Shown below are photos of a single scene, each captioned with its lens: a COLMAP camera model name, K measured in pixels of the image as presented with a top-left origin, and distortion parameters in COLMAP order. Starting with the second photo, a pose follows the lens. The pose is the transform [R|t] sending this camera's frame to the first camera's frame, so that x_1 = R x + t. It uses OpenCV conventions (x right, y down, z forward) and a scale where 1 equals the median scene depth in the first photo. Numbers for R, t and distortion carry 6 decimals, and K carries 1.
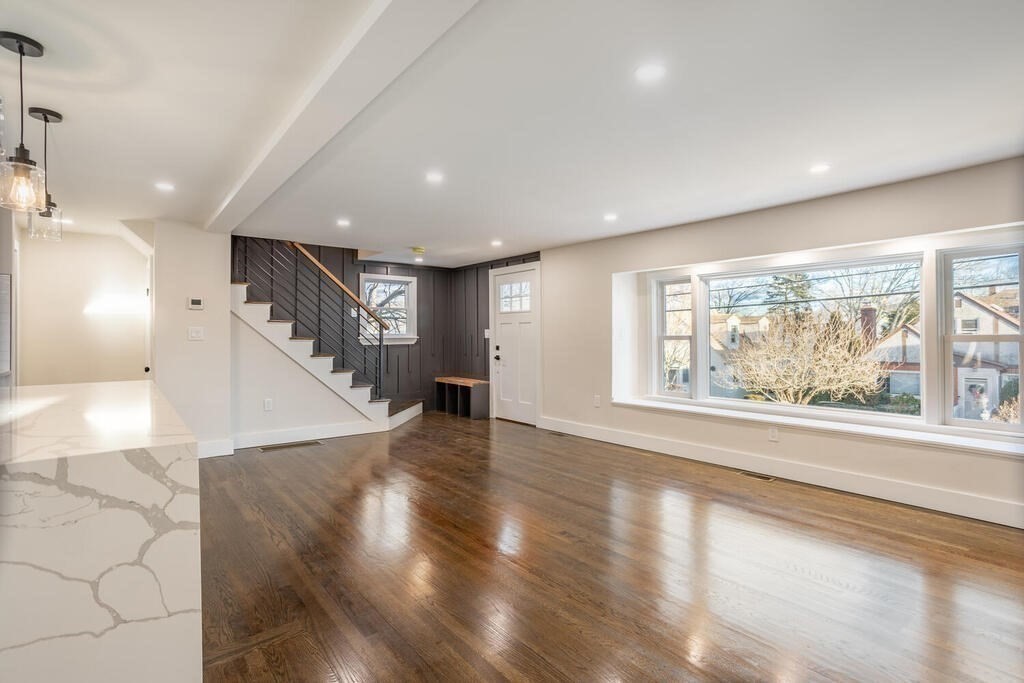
lens RADIAL K [[497.4, 0, 512.7], [0, 497.4, 337.1], [0, 0, 1]] dist [0.000283, 0.000906]
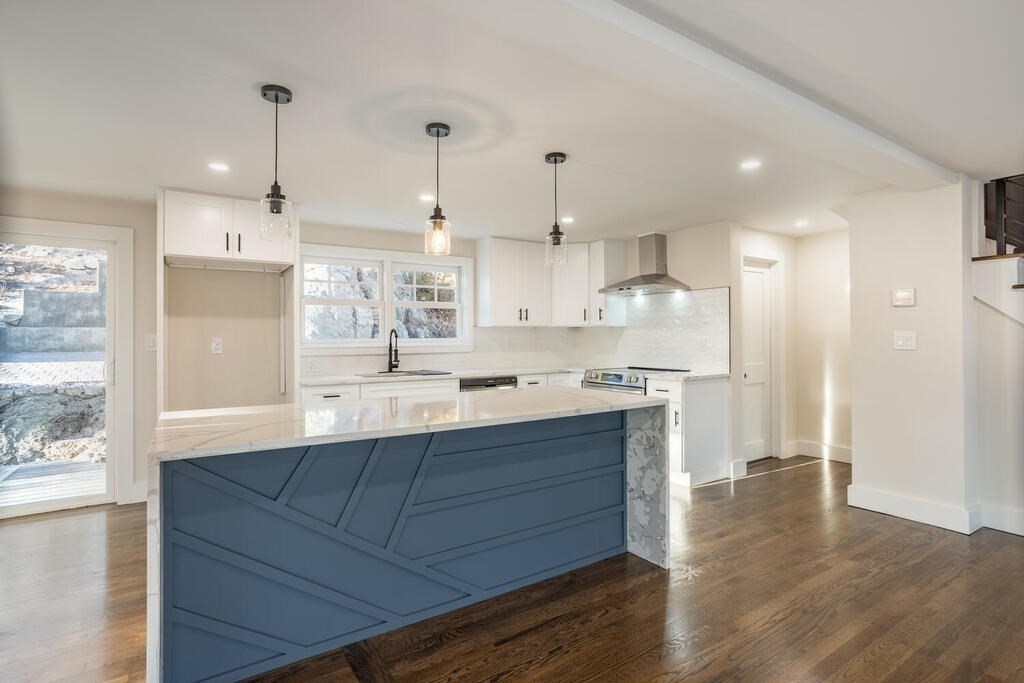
lens RADIAL K [[497.4, 0, 511.5], [0, 497.4, 337.5], [0, 0, 1]] dist [0.000283, 0.000906]
pose [[-0.105481, -0.000186, -0.994421, 0.234102], [0.001778, 0.999998, -0.000375, -0.024907], [0.994420, -0.001808, -0.105480, 1.003063]]
